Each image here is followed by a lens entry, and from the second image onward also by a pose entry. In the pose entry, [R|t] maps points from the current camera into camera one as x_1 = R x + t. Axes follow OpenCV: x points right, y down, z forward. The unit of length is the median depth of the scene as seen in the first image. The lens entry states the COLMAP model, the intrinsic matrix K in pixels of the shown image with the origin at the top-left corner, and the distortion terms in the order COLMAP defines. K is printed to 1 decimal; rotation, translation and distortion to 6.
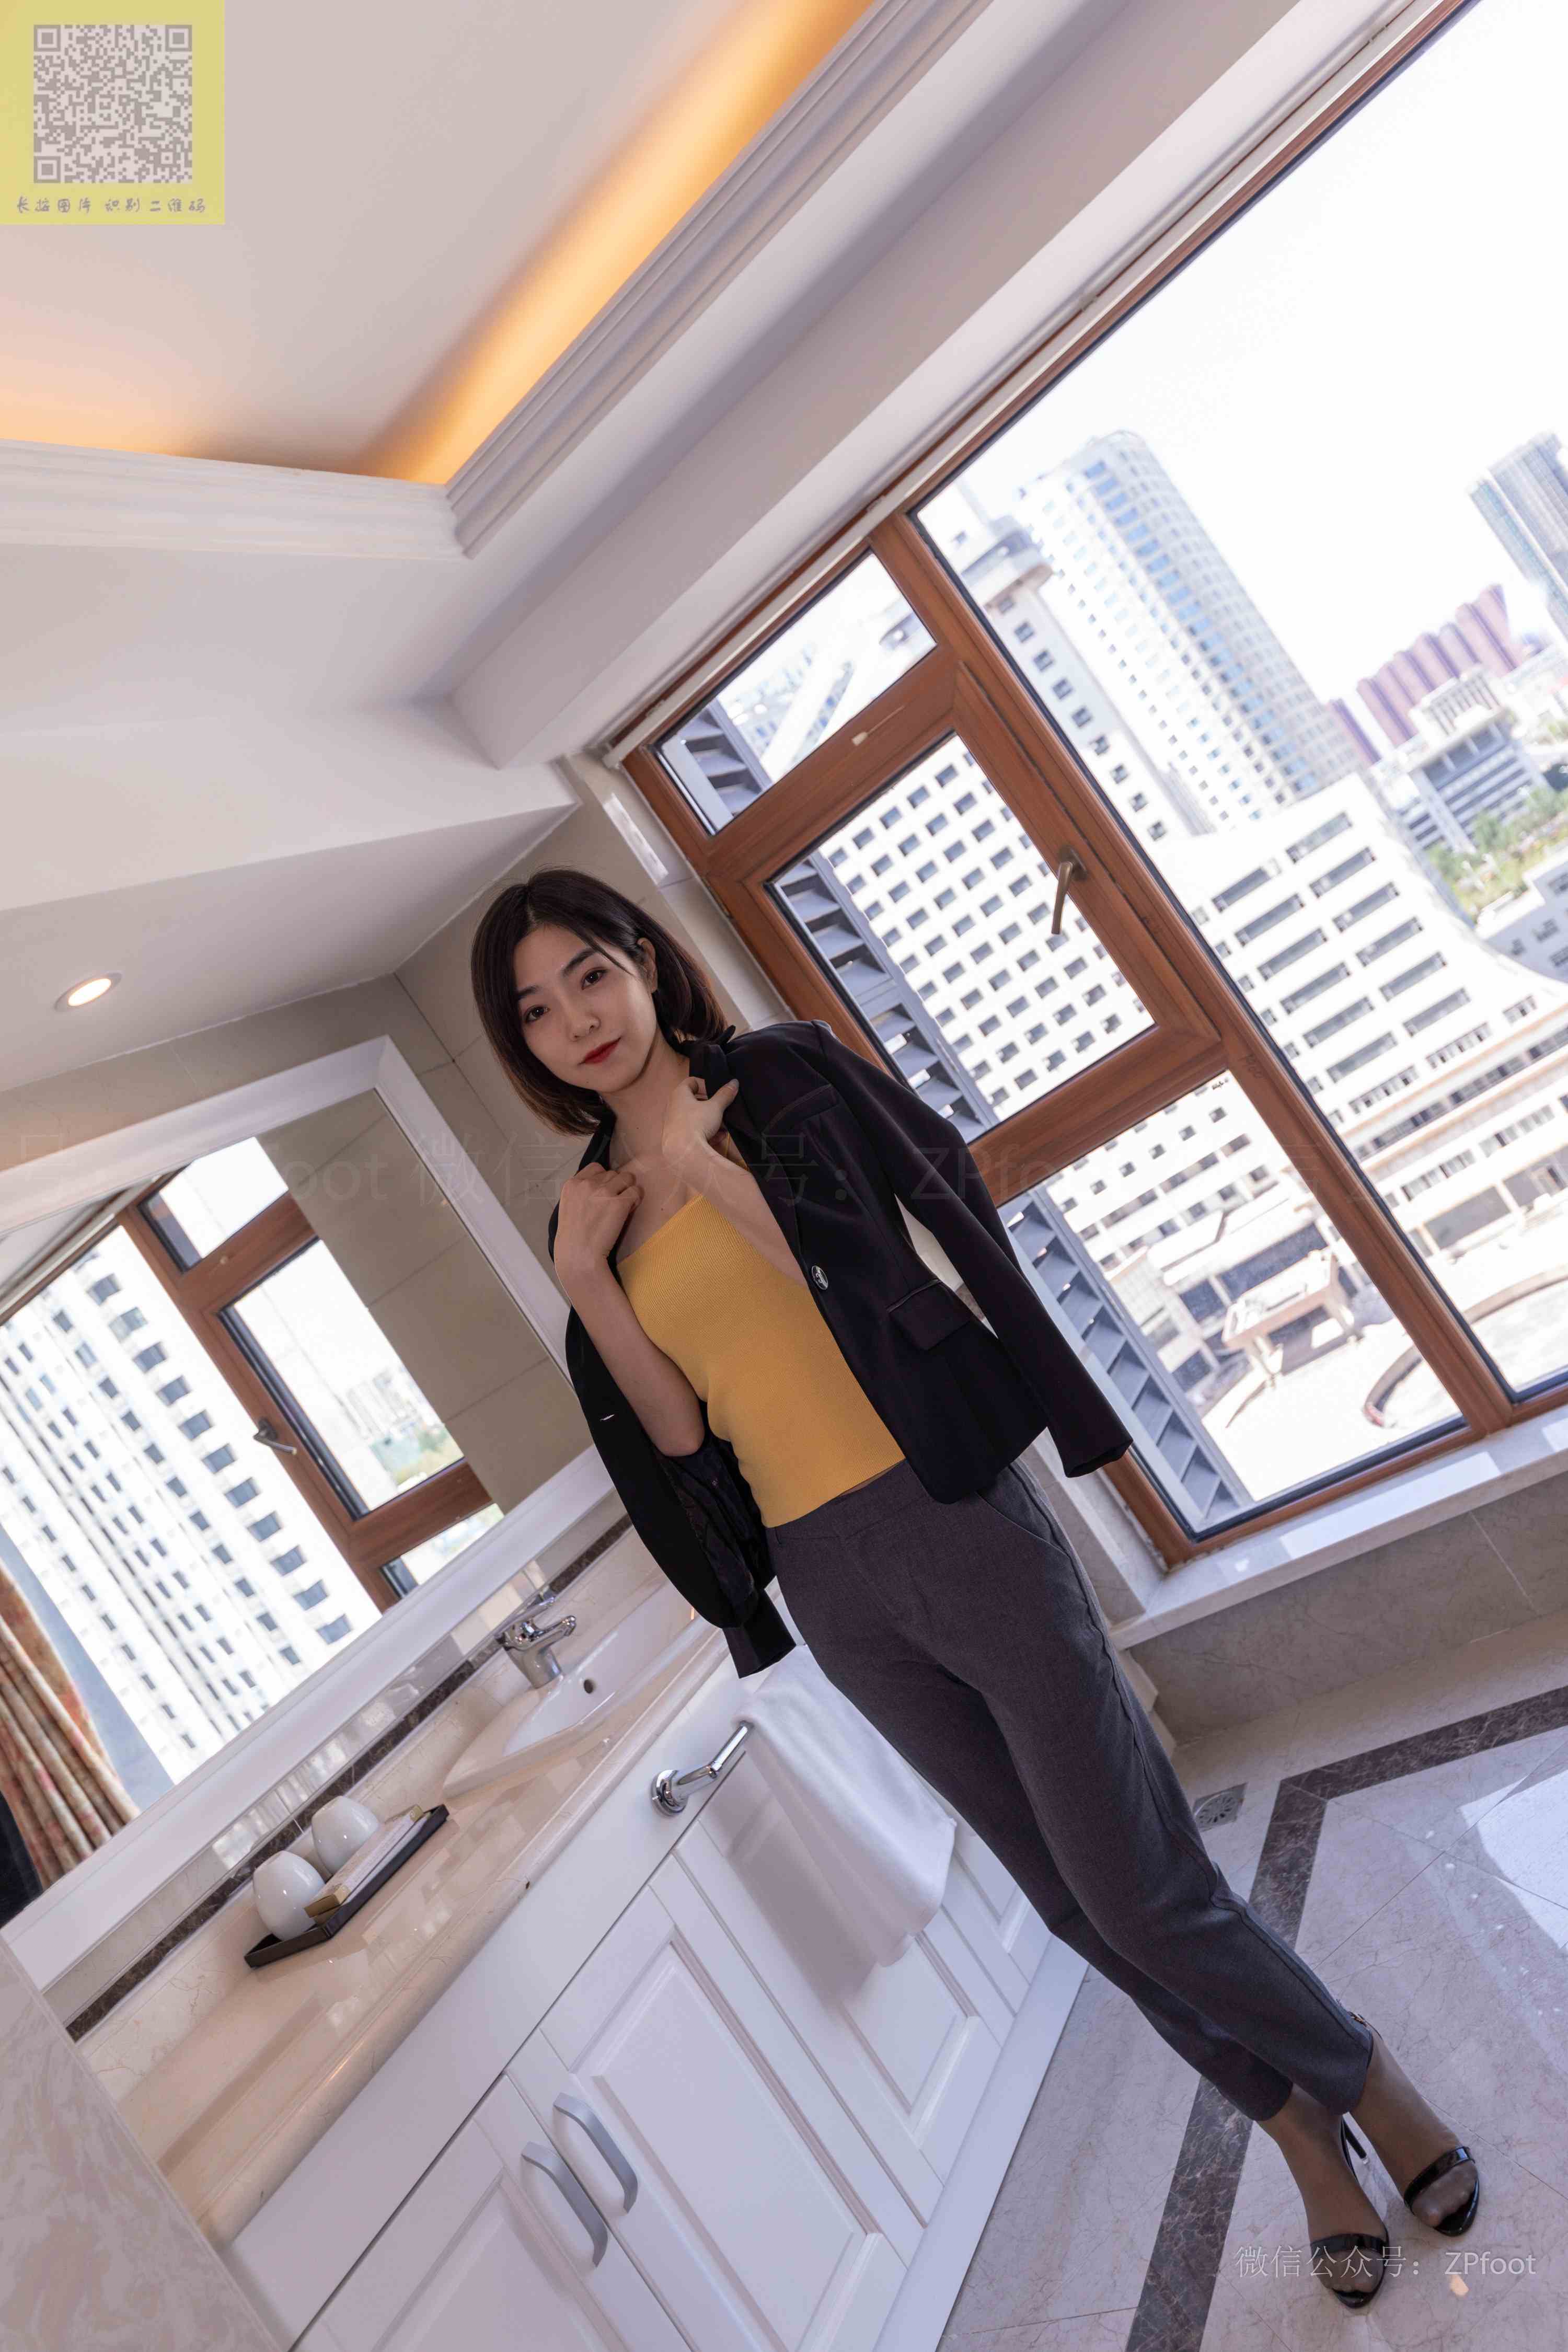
lens RADIAL K [[1670.2, 0, 779.2], [0, 1670.2, 1158.1], [0, 0, 1]] dist [-0.001793, 0.000599]
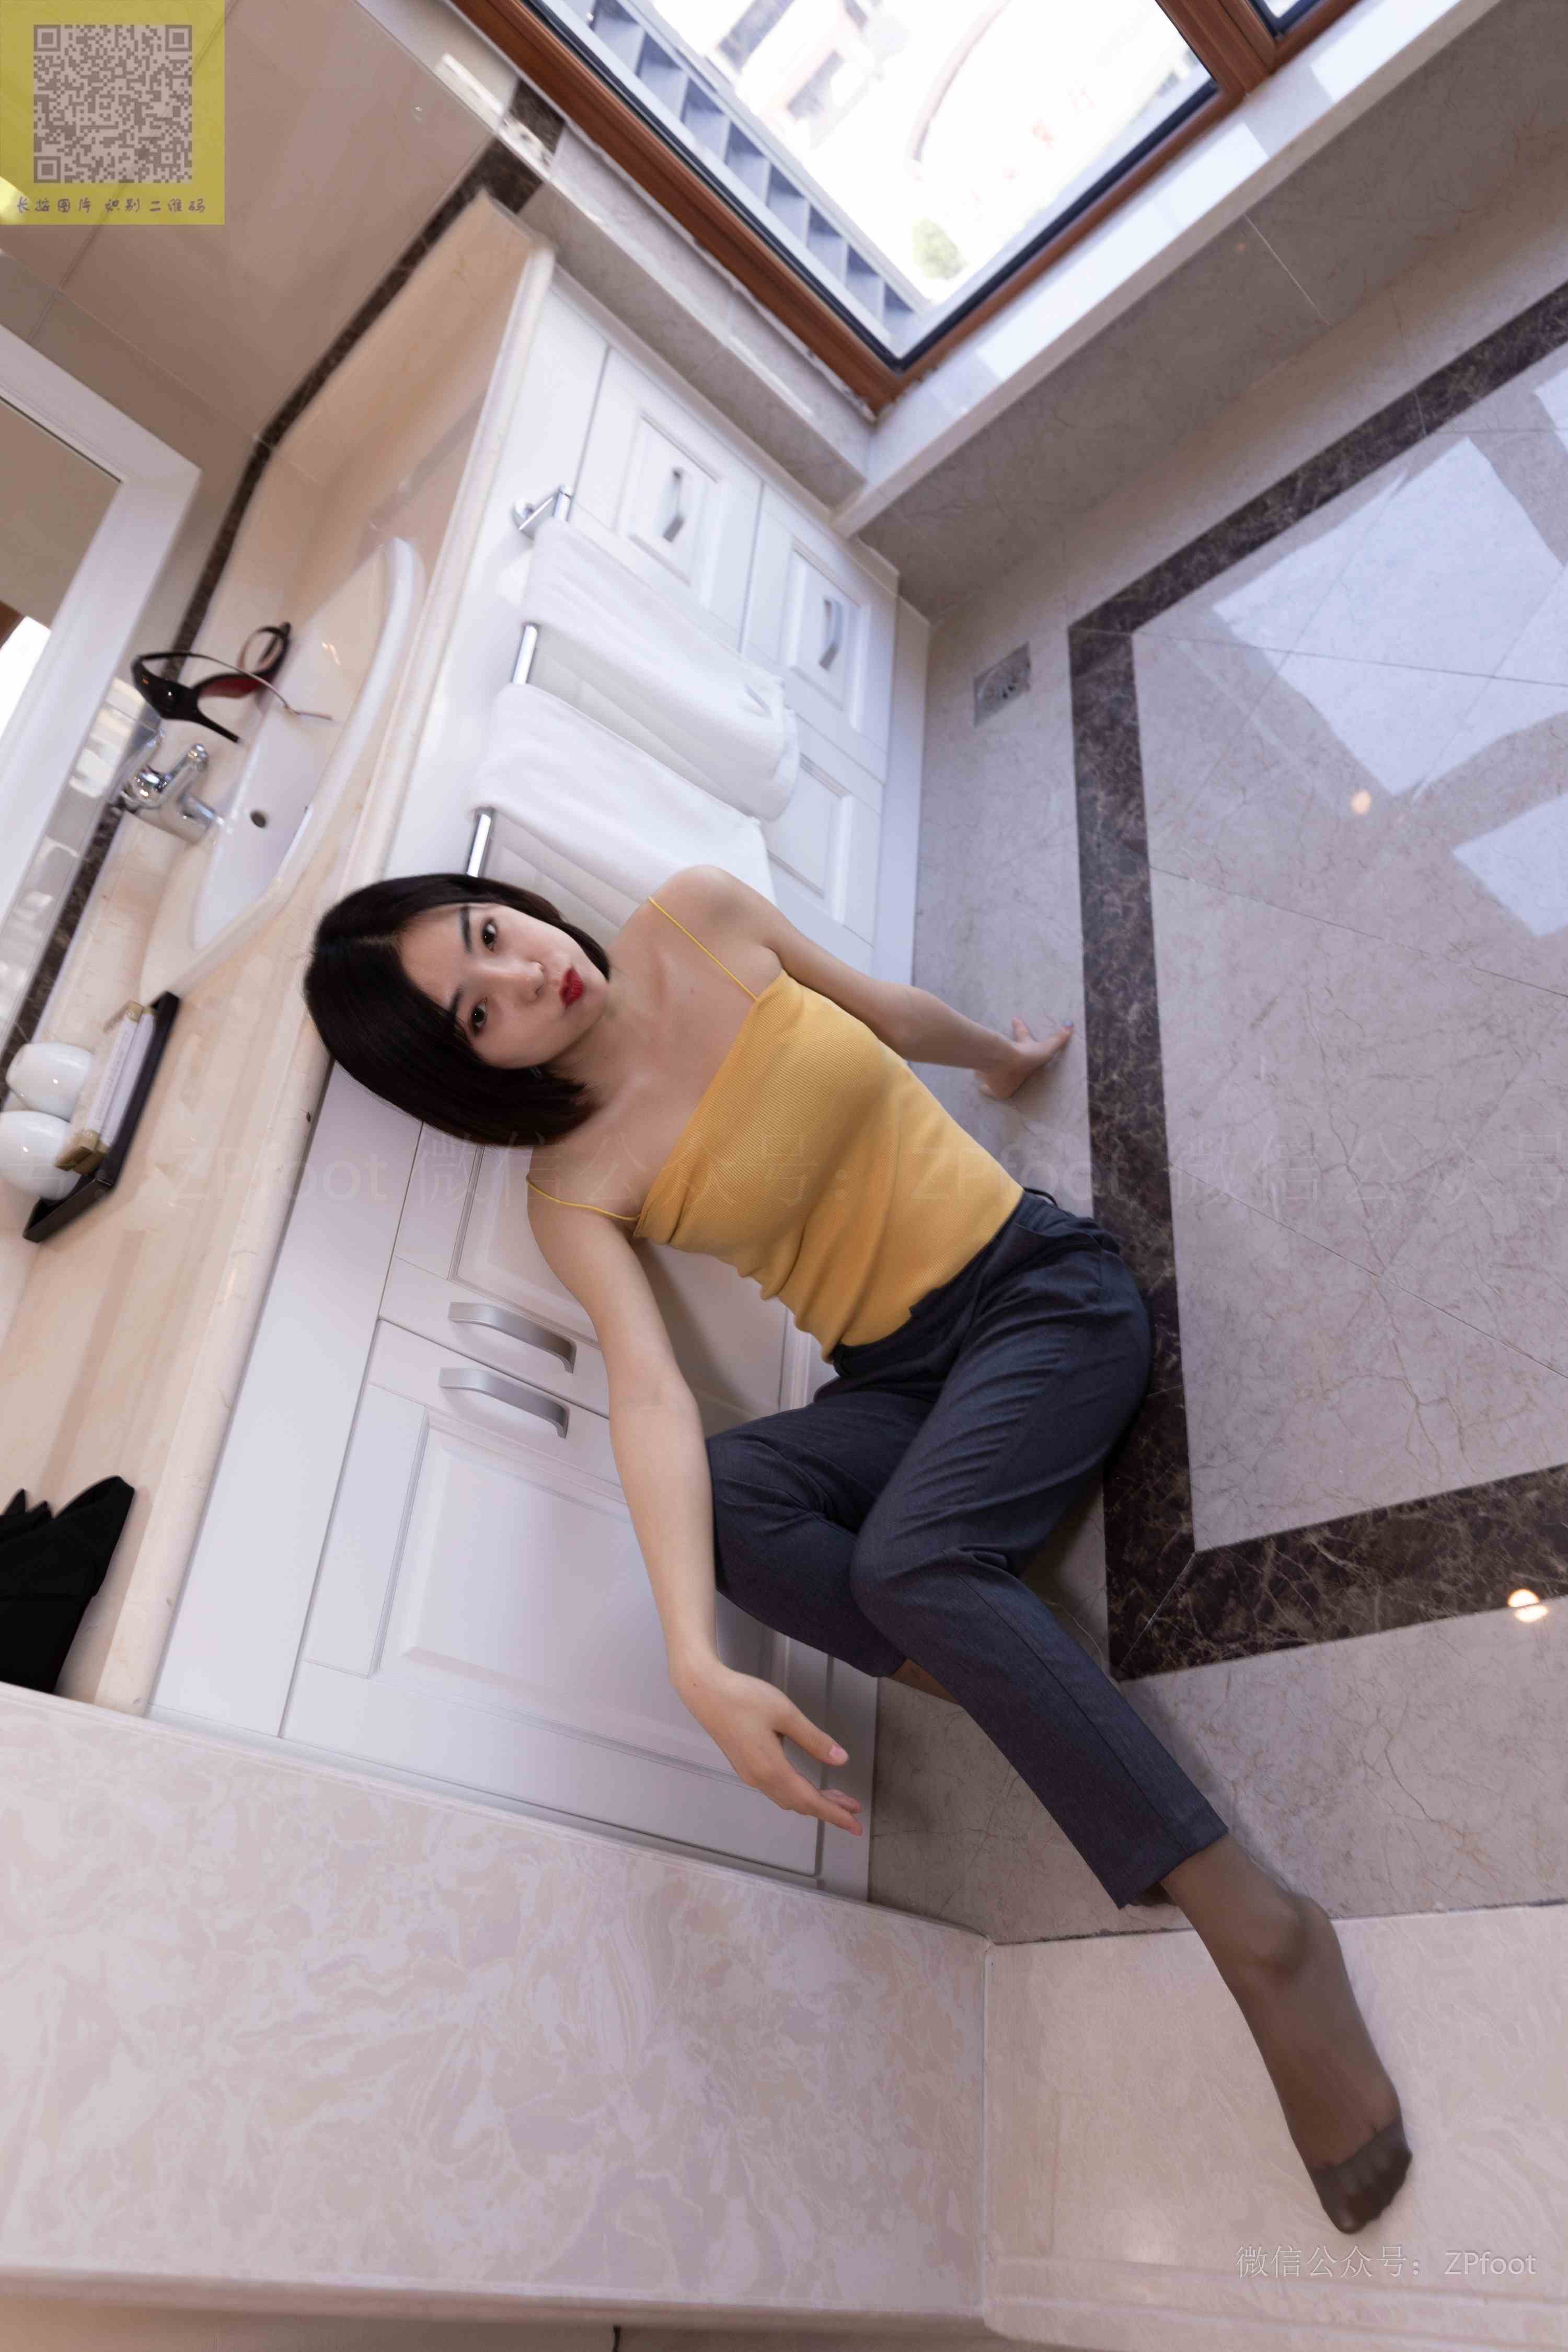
lens RADIAL K [[1656.1, 0, 781.3], [0, 1656.1, 1161.1], [0, 0, 1]] dist [-0.000061, -0.001088]
pose [[0.923974, -0.370713, 0.094037, -0.019350], [0.243456, 0.759739, 0.602932, 0.029665], [-0.294958, -0.534200, 0.792231, 0.216130]]
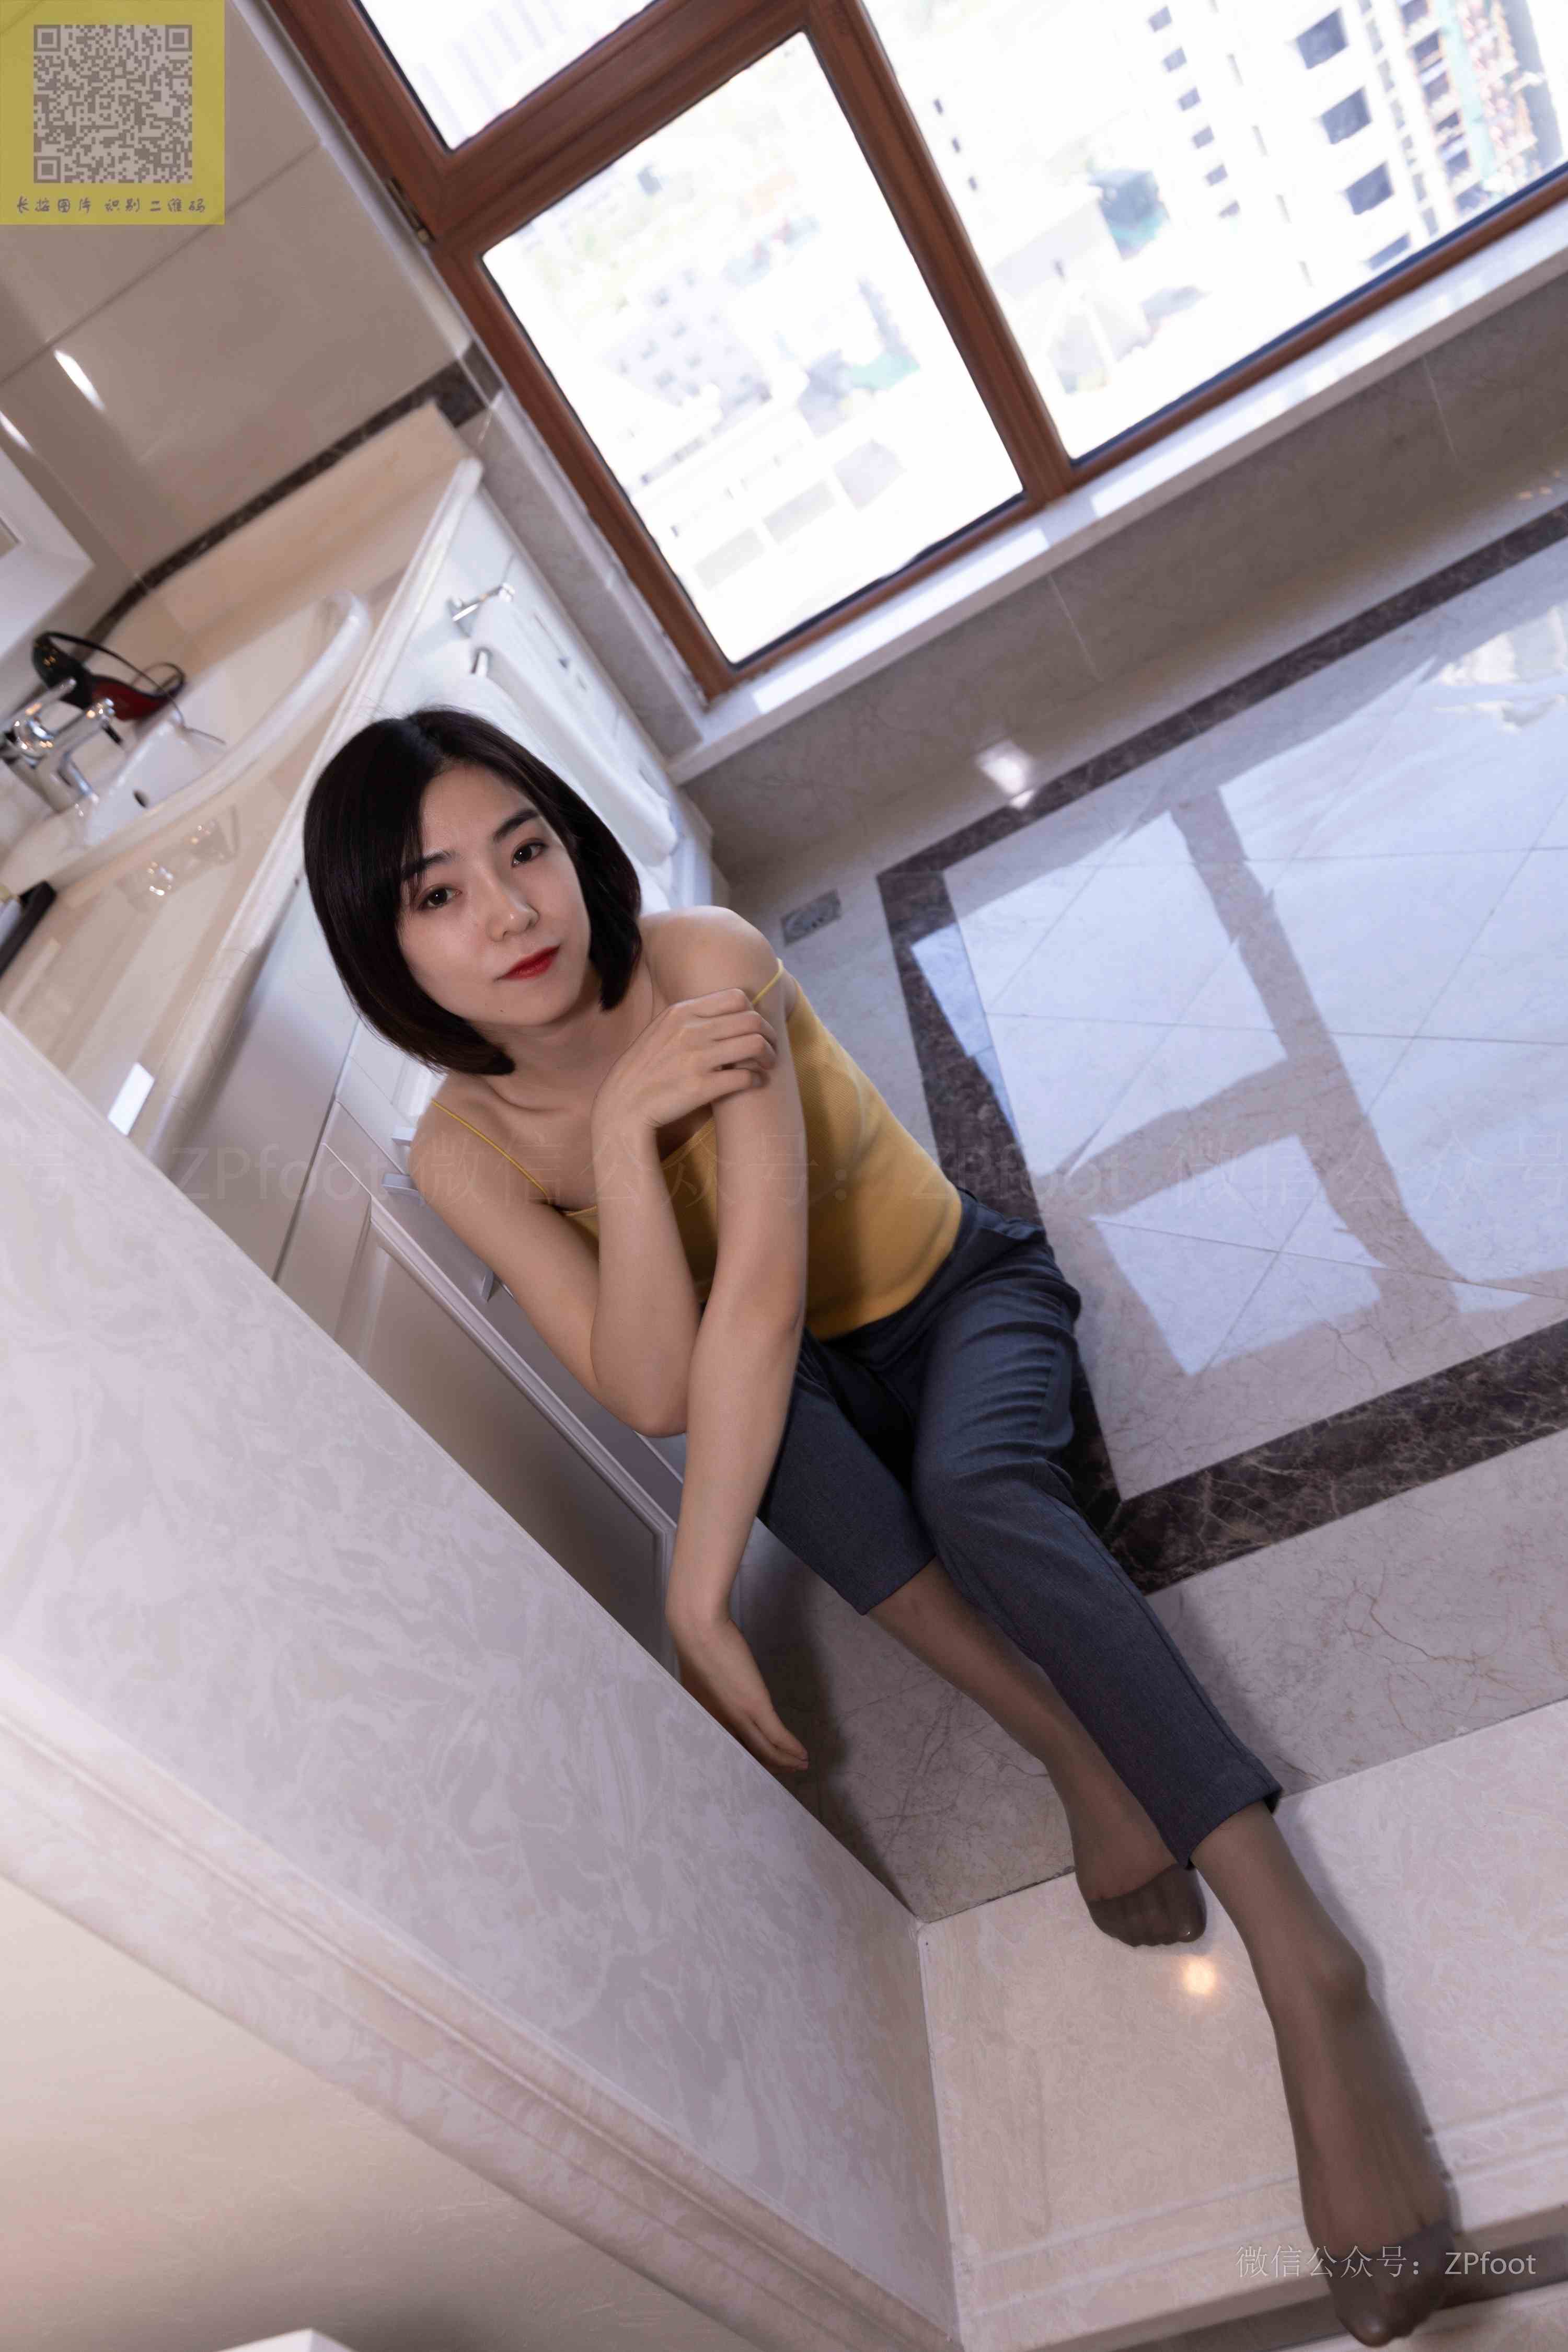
lens RADIAL K [[1654.5, 0, 775.3], [0, 1654.5, 1162.1], [0, 0, 1]] dist [-0.001293, -0.000508]
pose [[0.877106, -0.168967, 0.449595, -0.209031], [0.015051, 0.945286, 0.325895, 0.215018], [-0.480062, -0.279078, 0.831659, 0.182122]]
